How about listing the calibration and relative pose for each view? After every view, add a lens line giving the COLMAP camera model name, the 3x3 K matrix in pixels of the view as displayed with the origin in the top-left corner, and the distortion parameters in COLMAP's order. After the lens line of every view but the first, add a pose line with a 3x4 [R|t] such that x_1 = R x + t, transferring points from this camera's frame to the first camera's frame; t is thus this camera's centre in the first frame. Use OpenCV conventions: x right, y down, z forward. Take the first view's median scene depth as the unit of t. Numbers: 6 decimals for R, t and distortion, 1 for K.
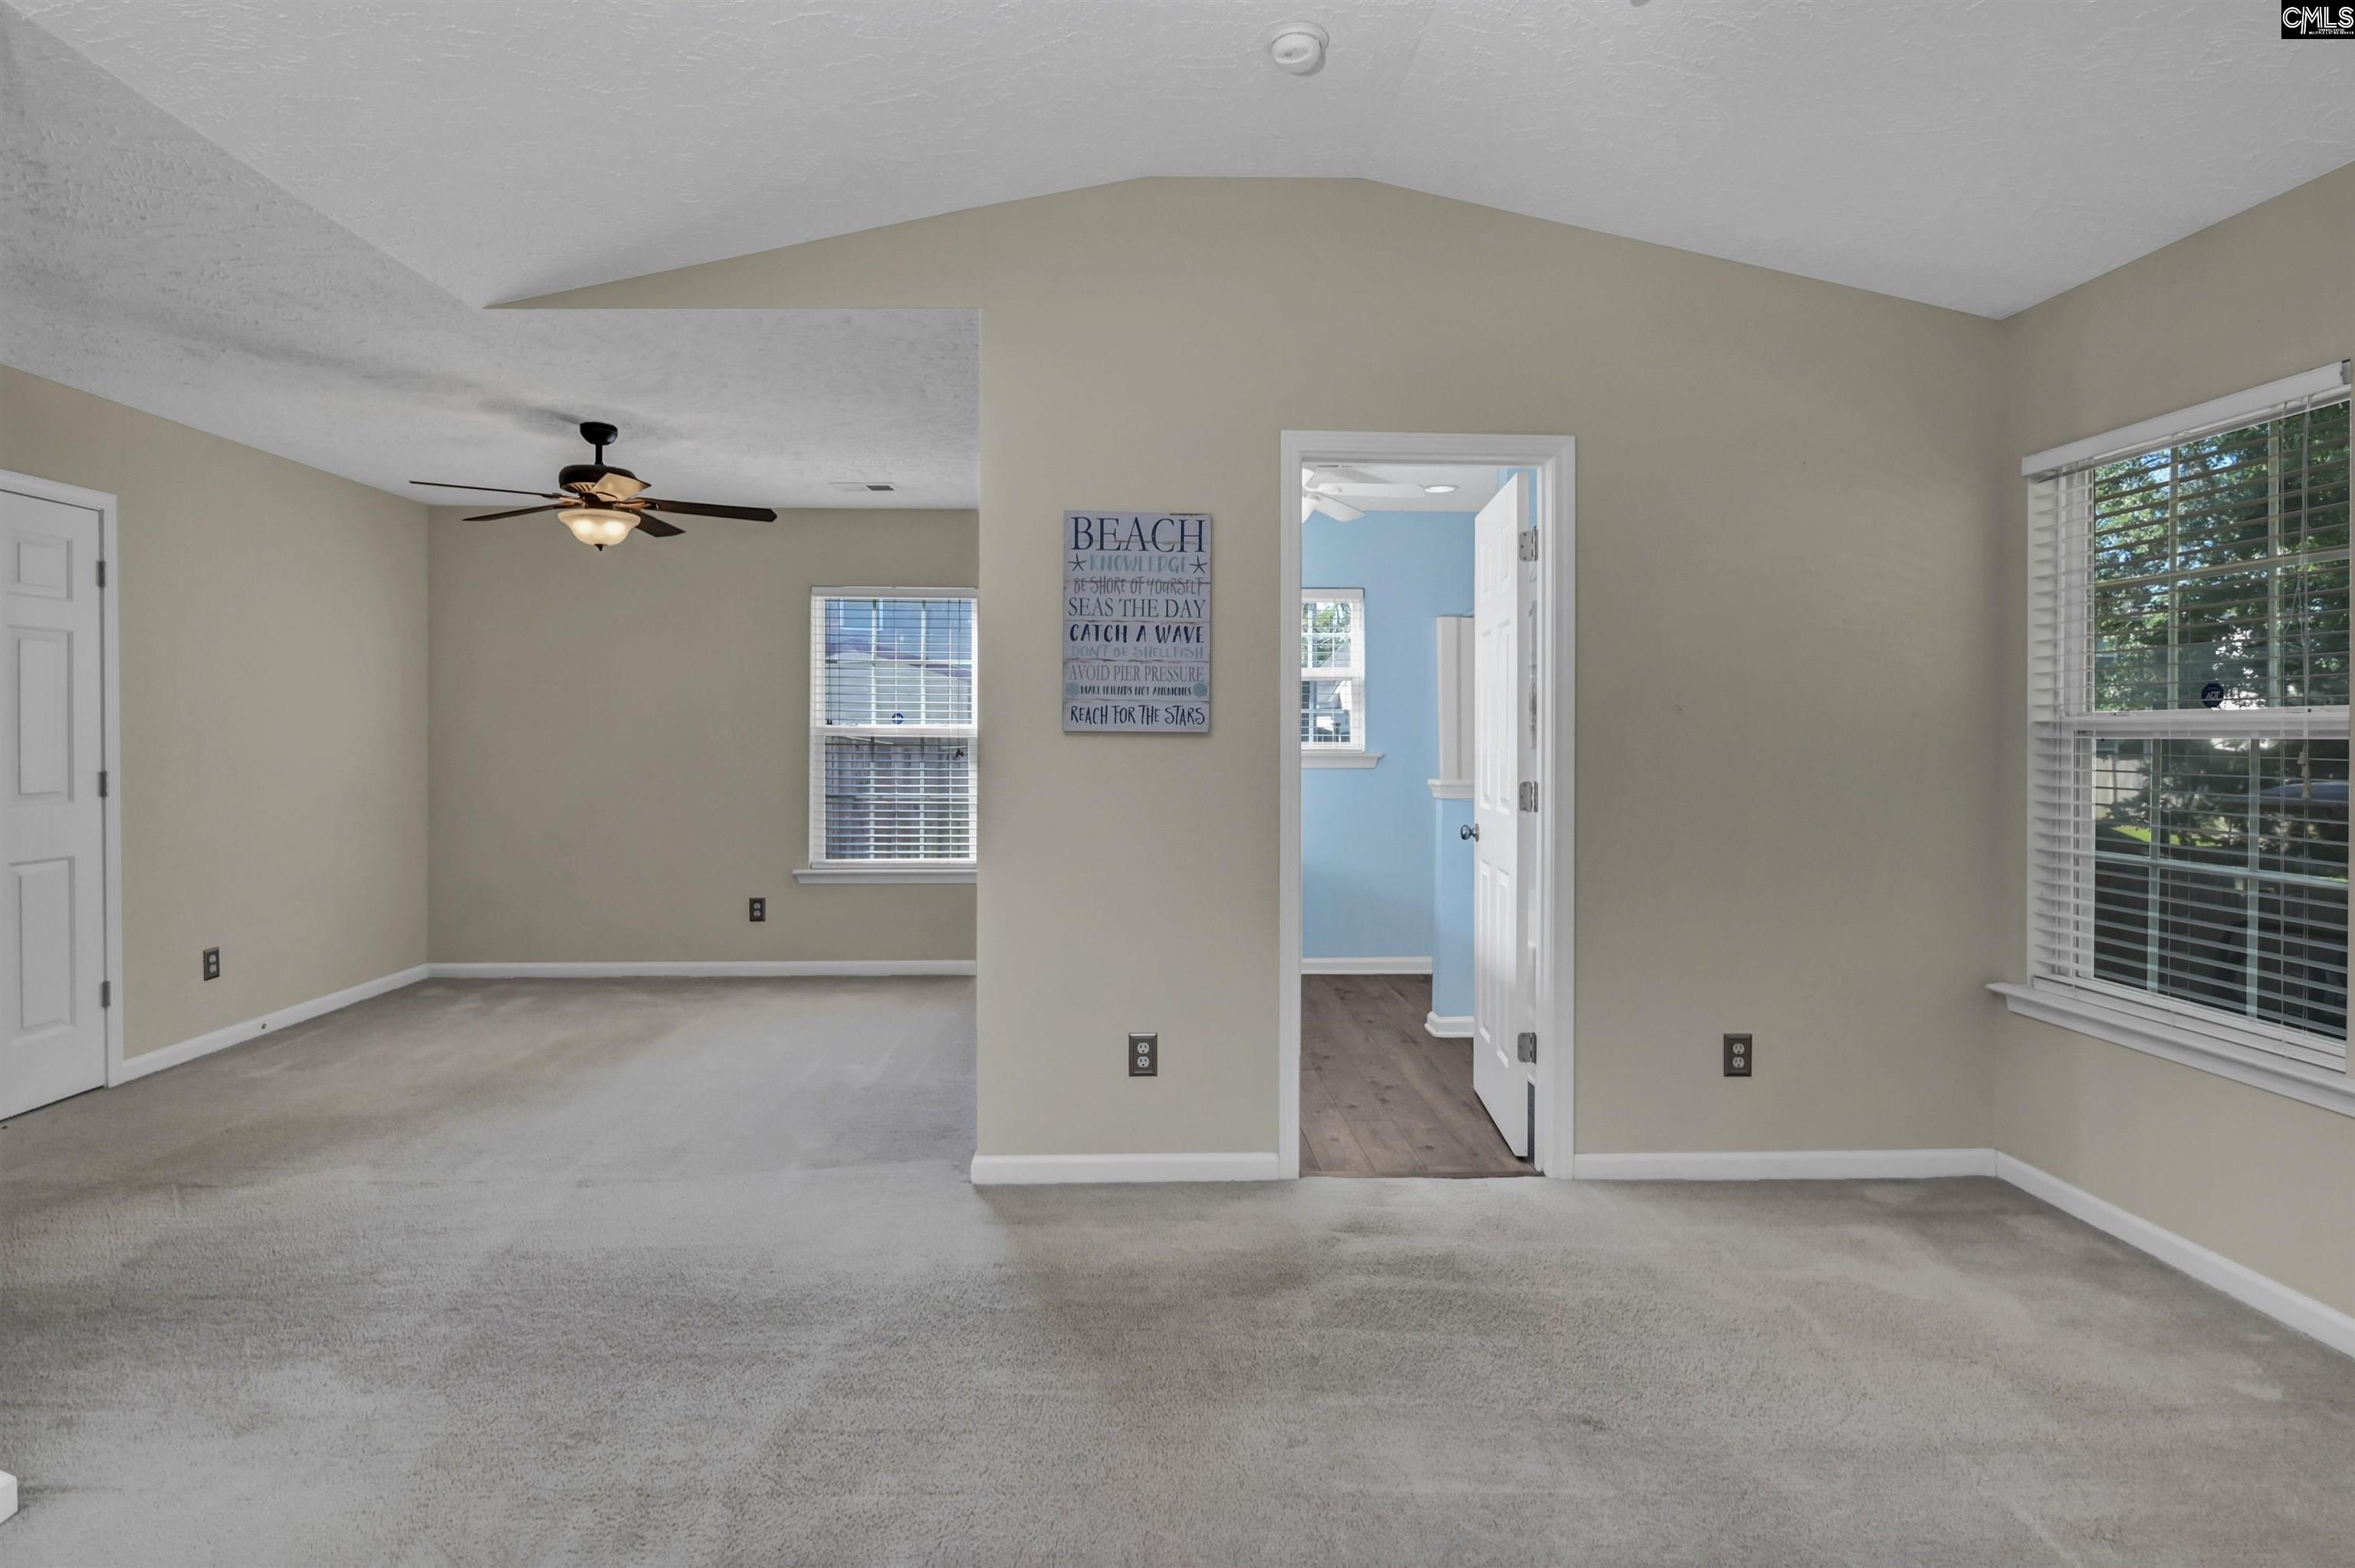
lens RADIAL K [[1170.4, 0, 1174.6], [0, 1170.4, 747.5], [0, 0, 1]] dist [0.009026, -0.010048]
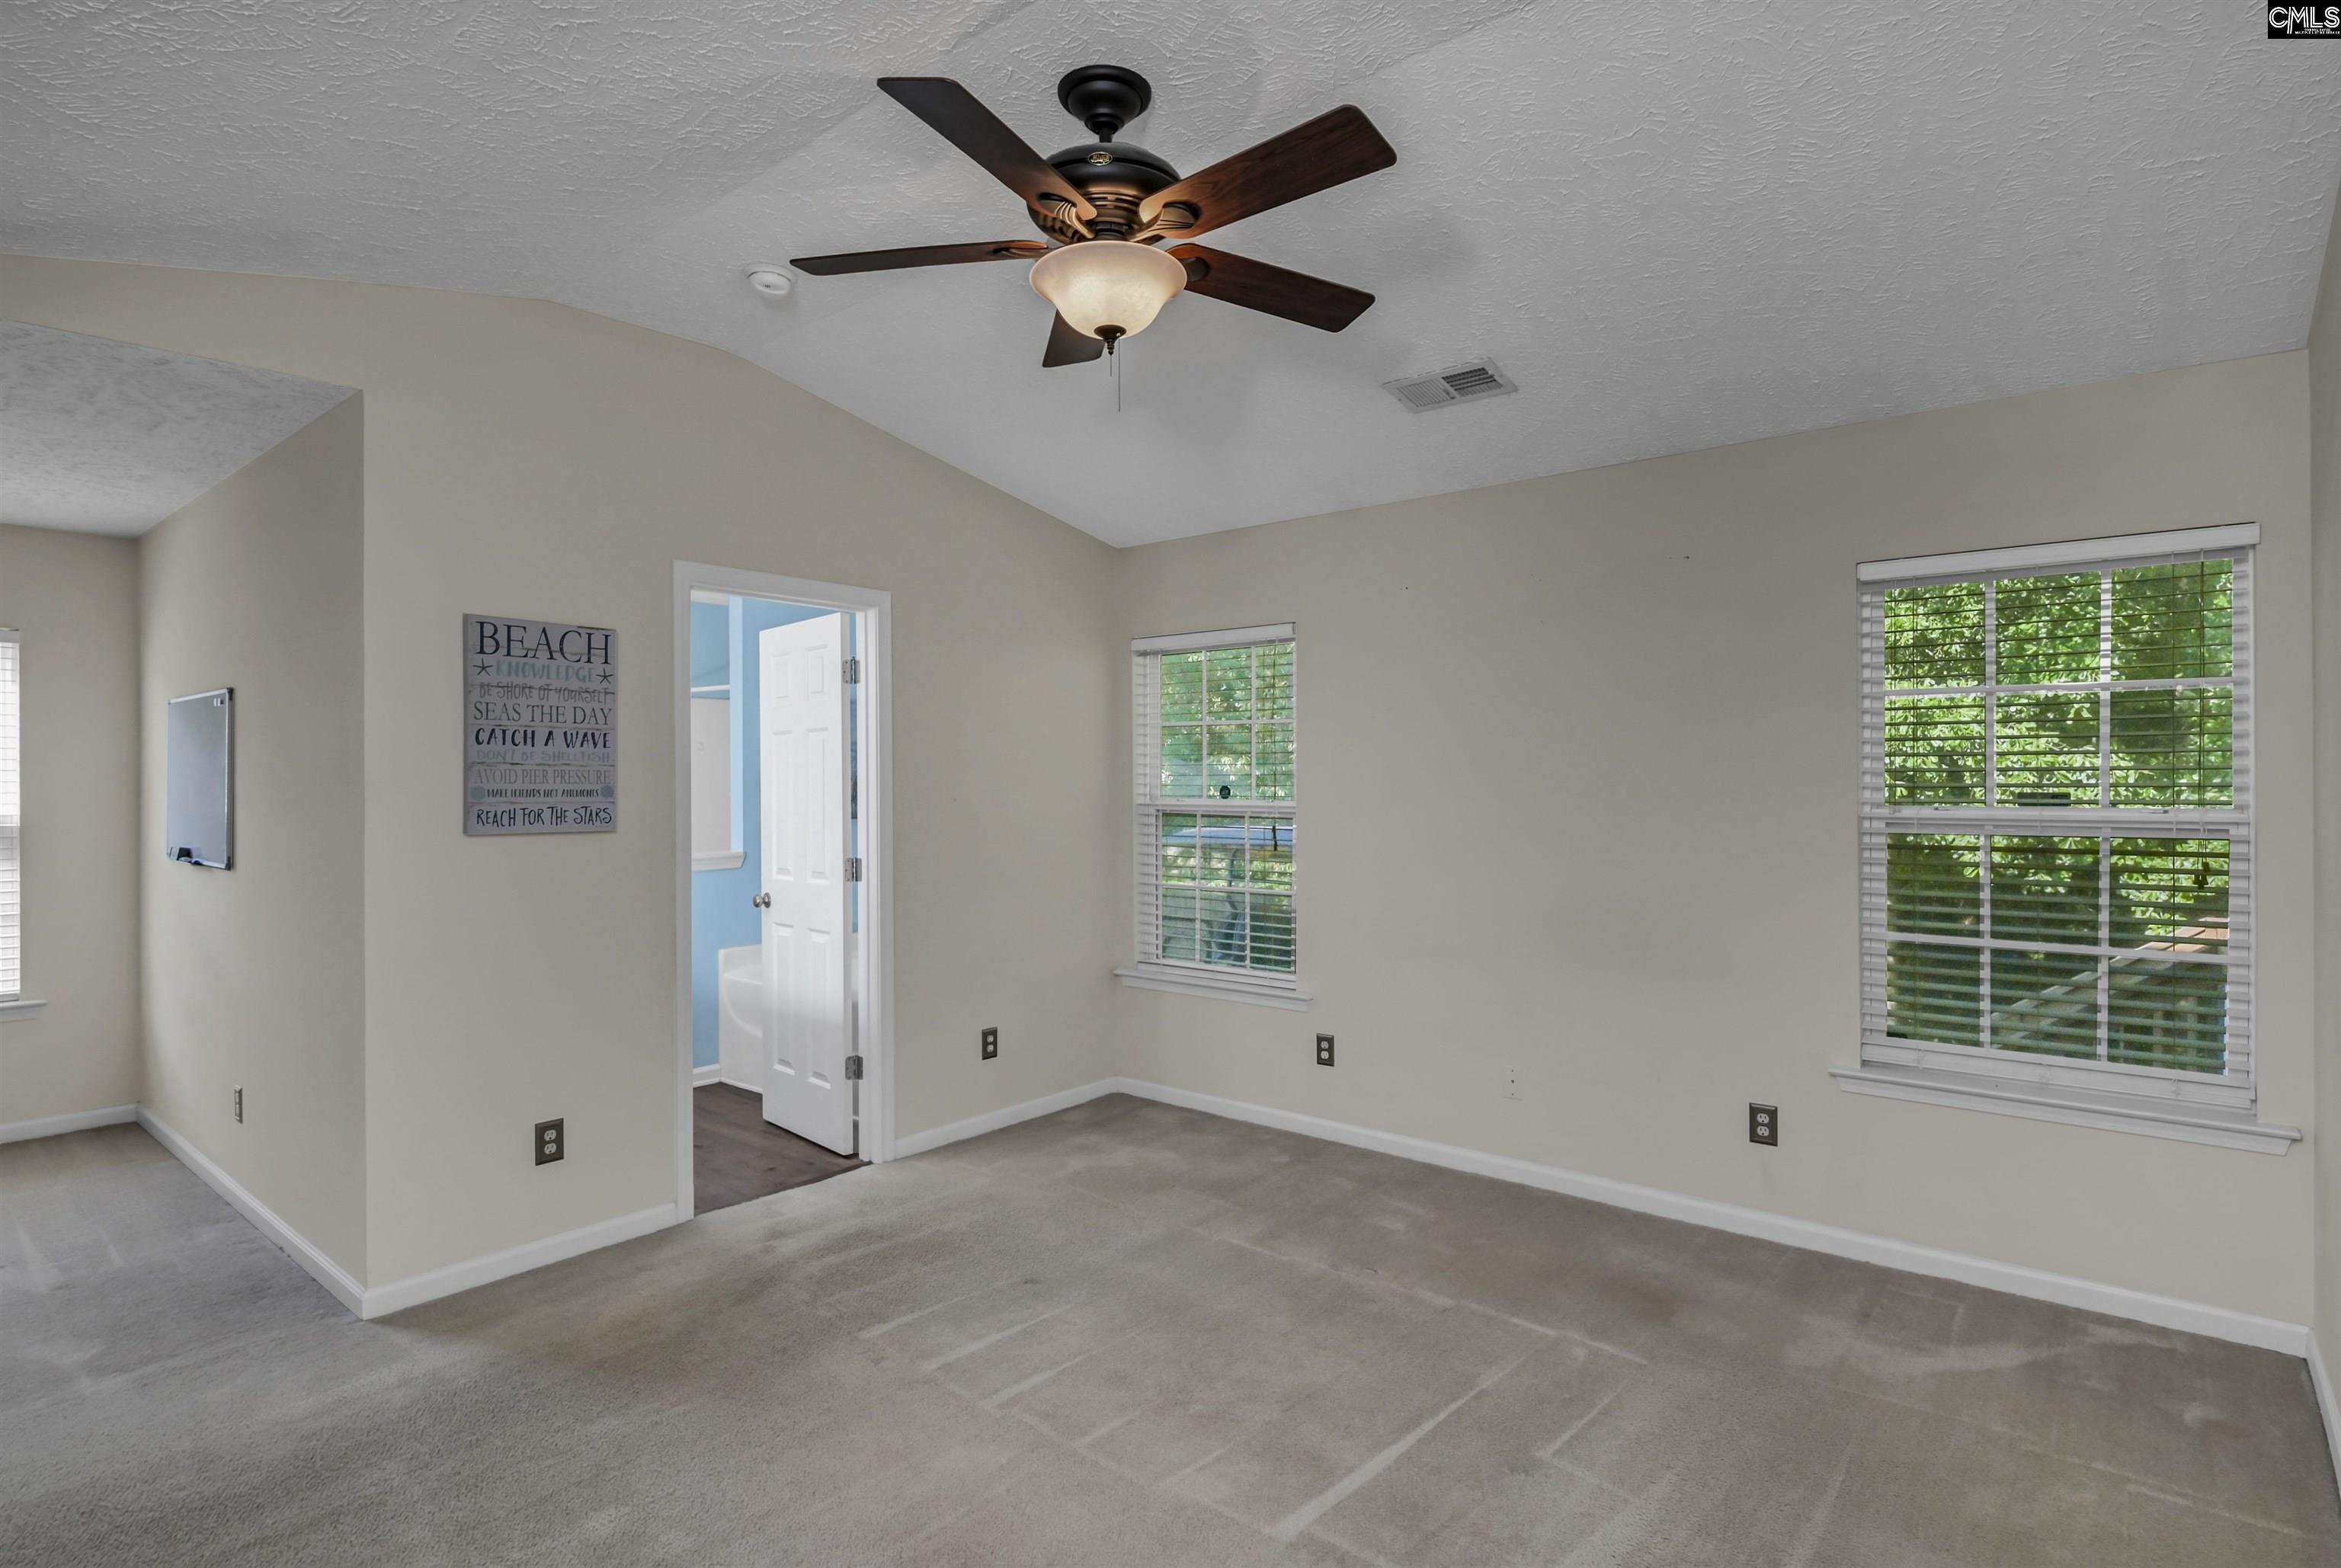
lens RADIAL K [[1196.4, 0, 1170.5], [0, 1196.4, 784.0], [0, 0, 1]] dist [-0.003933, -0.001187]
pose [[0.661077, -0.010768, 0.750241, -0.462031], [0.011883, 0.999922, 0.003881, -0.054242], [-0.750224, 0.006349, 0.661154, -0.120258]]
